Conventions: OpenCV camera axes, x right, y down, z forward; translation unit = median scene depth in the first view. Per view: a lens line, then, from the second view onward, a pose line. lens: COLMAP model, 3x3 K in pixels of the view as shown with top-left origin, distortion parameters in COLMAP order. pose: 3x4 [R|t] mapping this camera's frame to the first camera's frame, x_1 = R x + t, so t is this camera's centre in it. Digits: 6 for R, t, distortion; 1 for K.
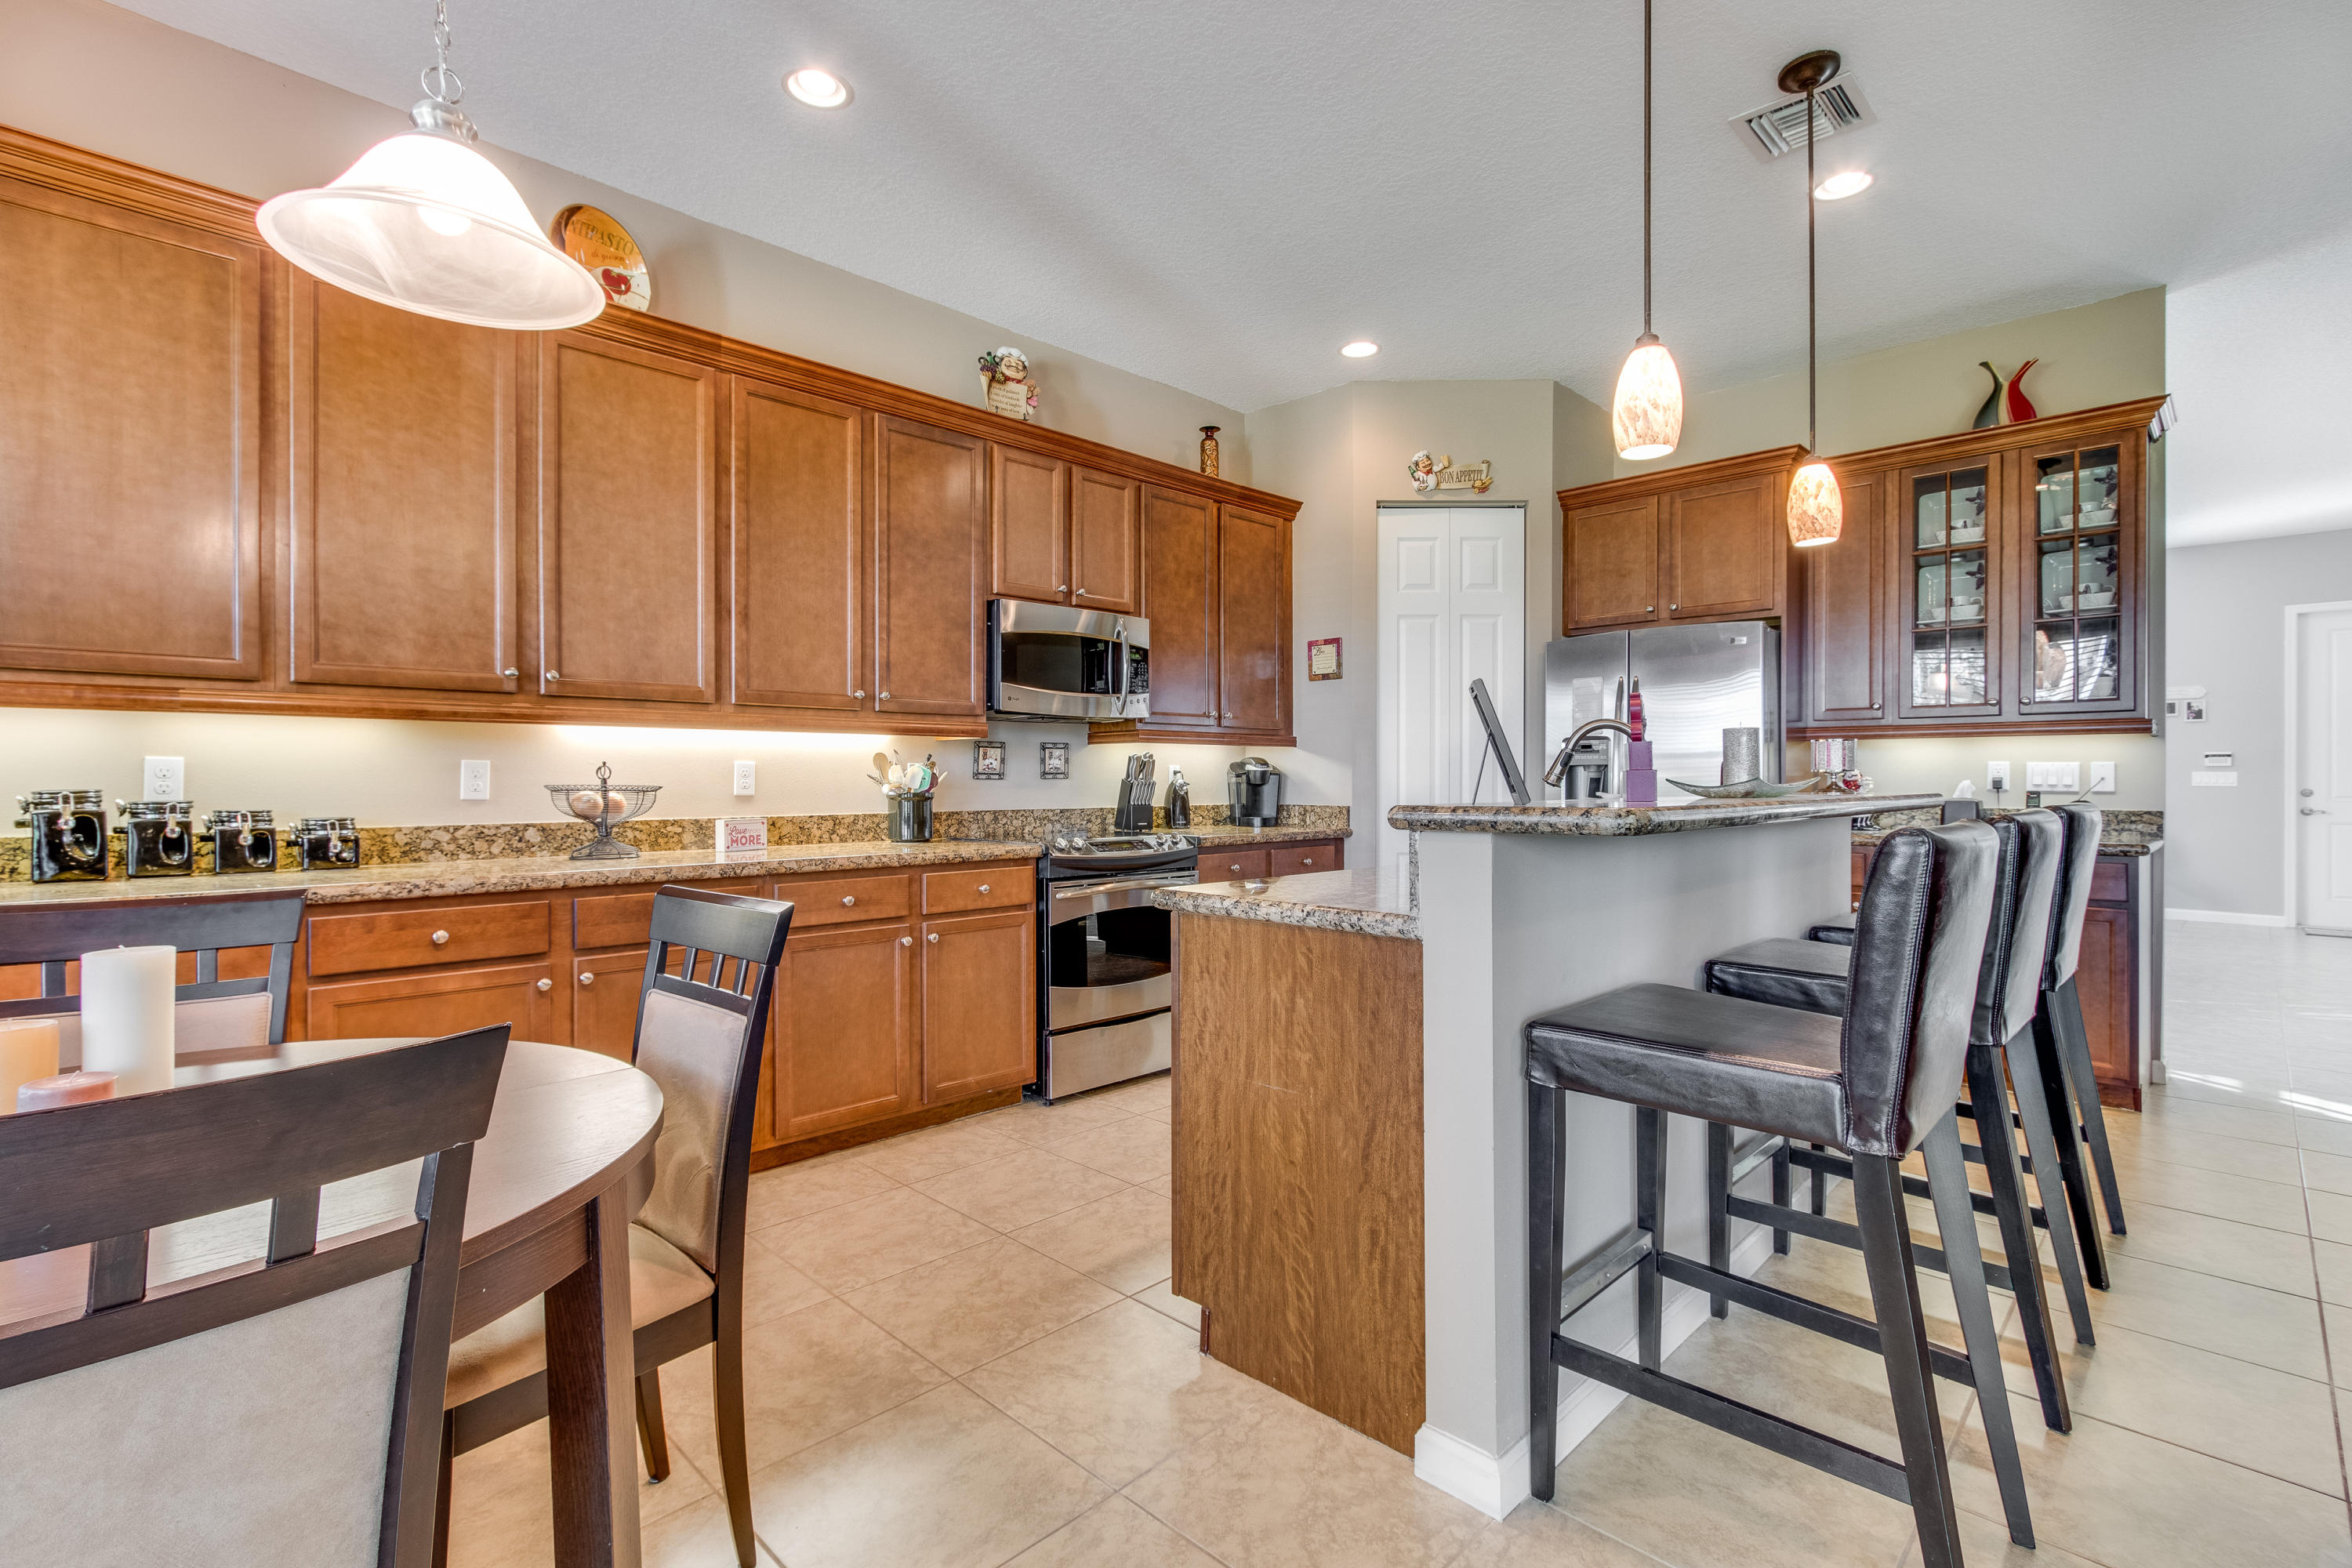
lens RADIAL K [[1115.7, 0, 1176.0], [0, 1115.7, 784.0], [0, 0, 1]] dist [-0.000607, -0.000100]
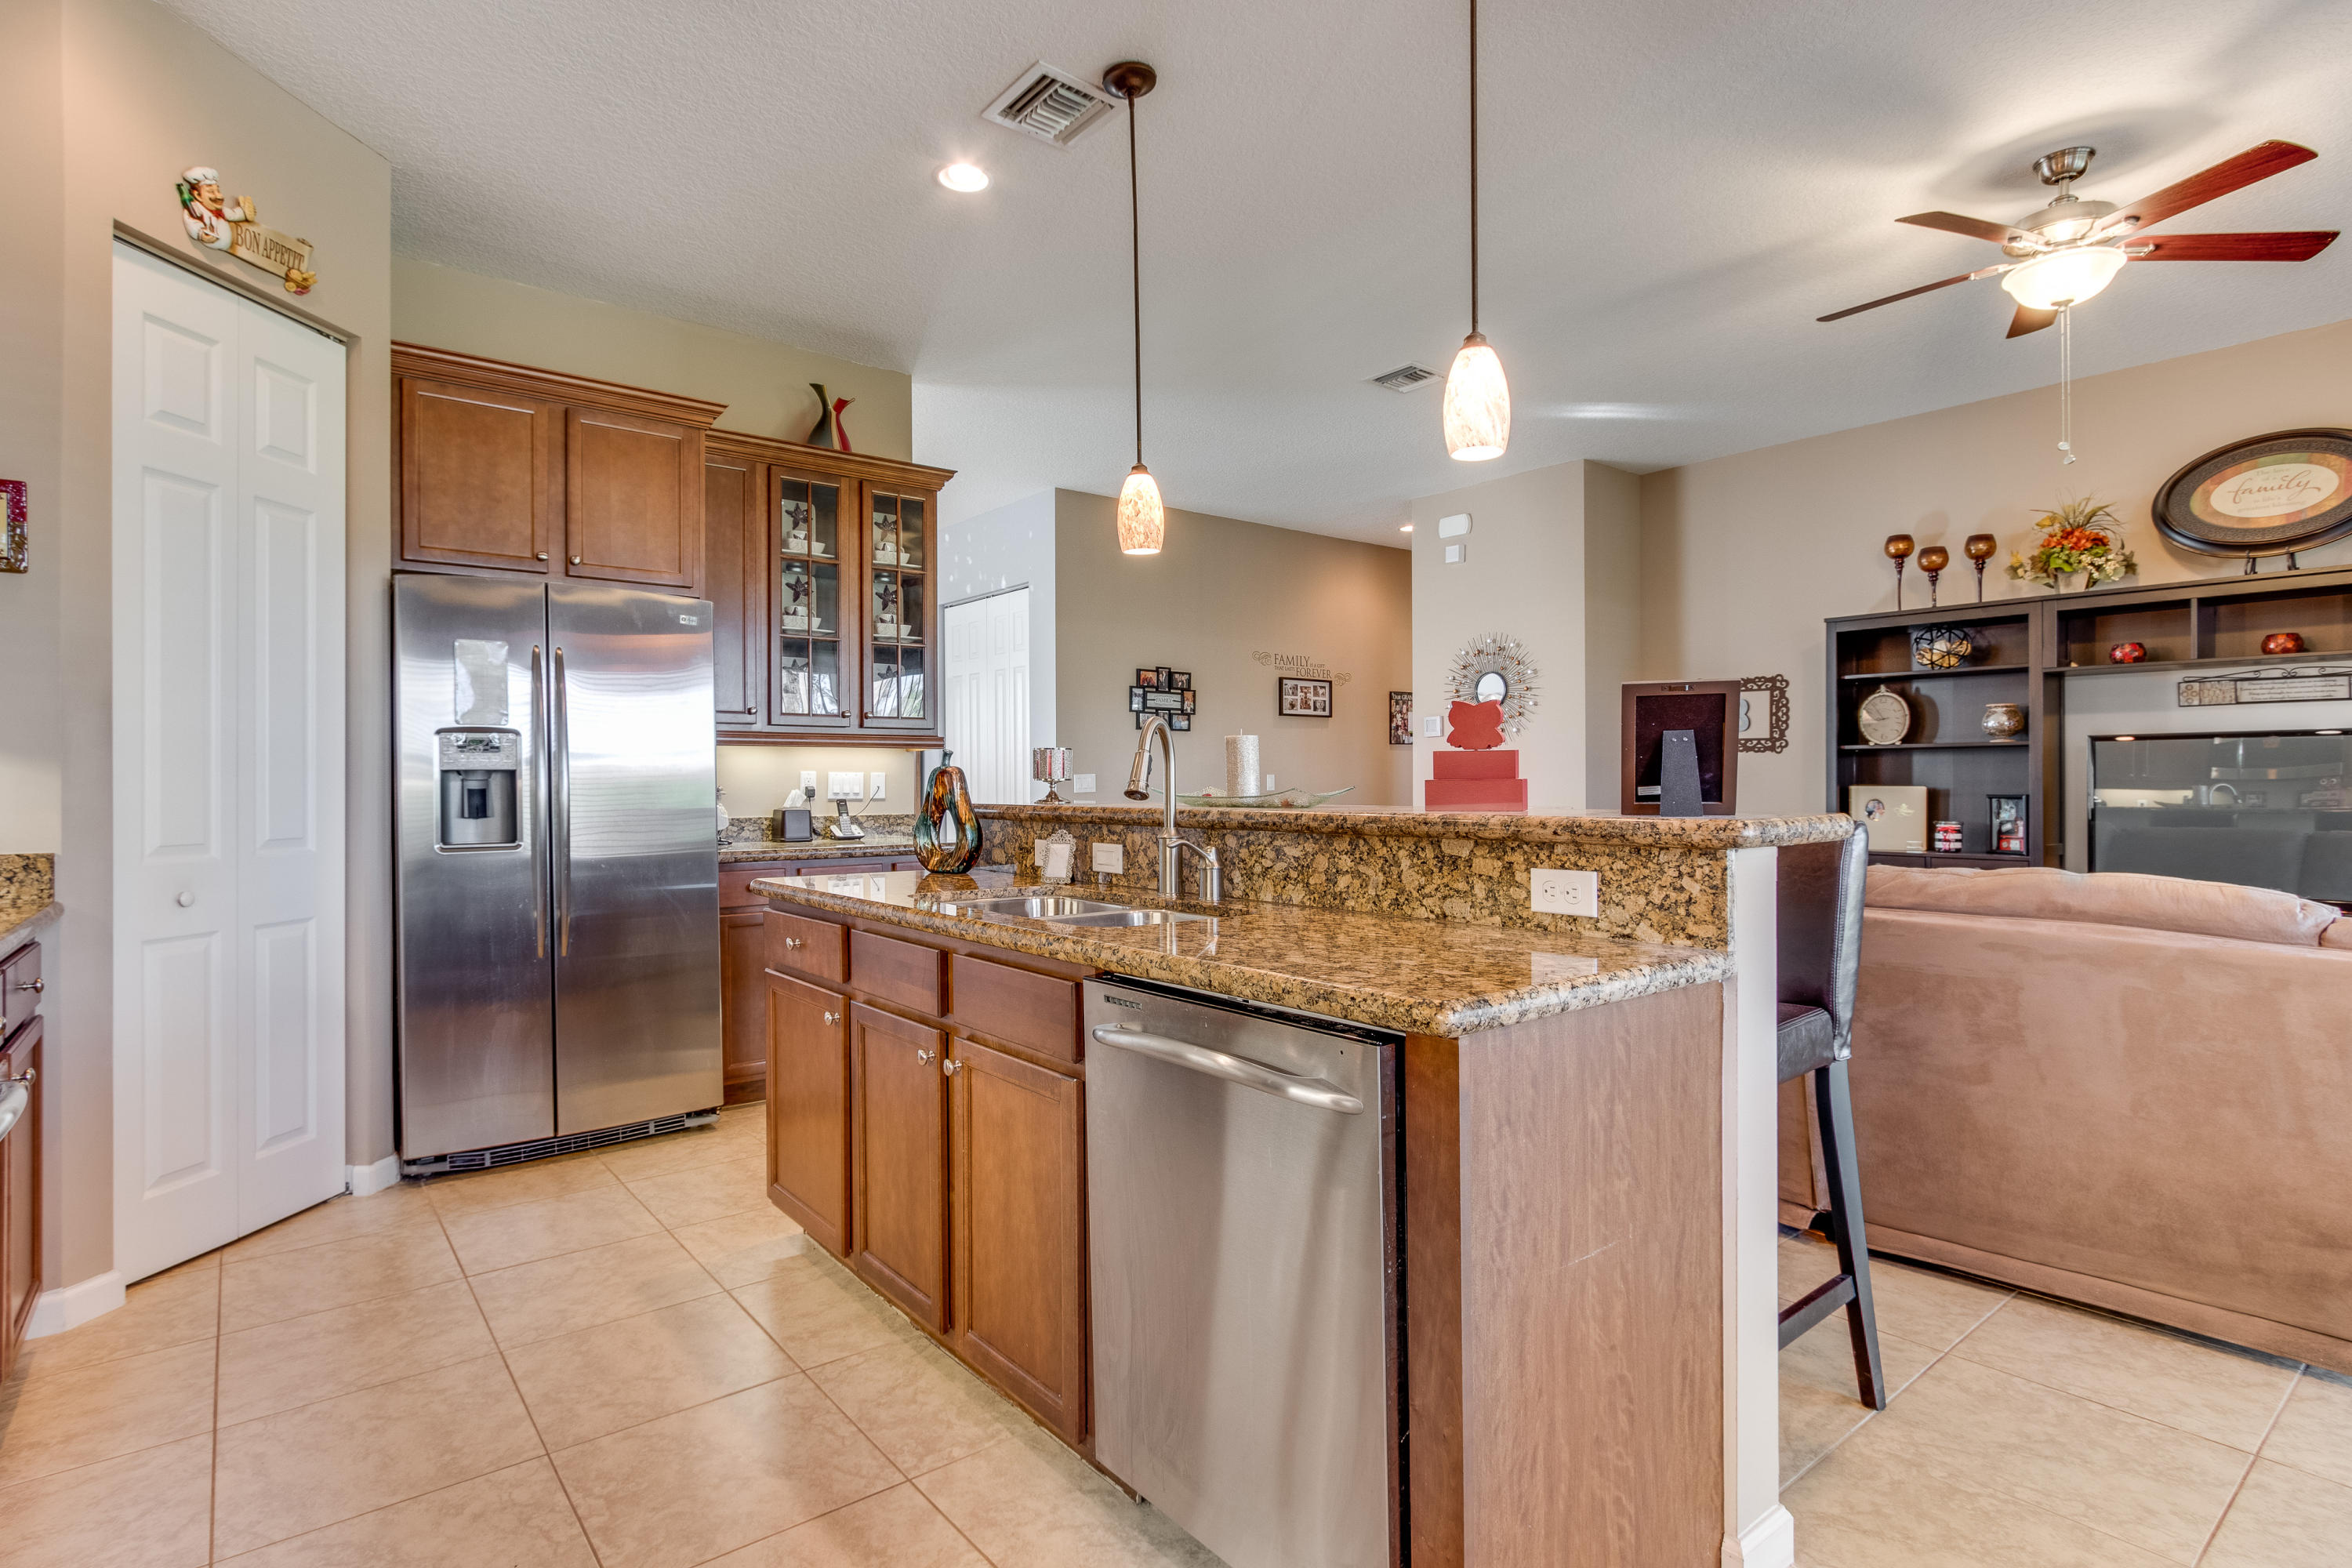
lens RADIAL K [[1152.5, 0, 1176.0], [0, 1152.5, 784.0], [0, 0, 1]] dist [0.002109, 0.000711]
pose [[0.119125, -0.001586, 0.992878, -0.588754], [0.010711, 0.999943, 0.000312, -0.010855], [-0.992821, 0.010597, 0.119135, 1.094368]]
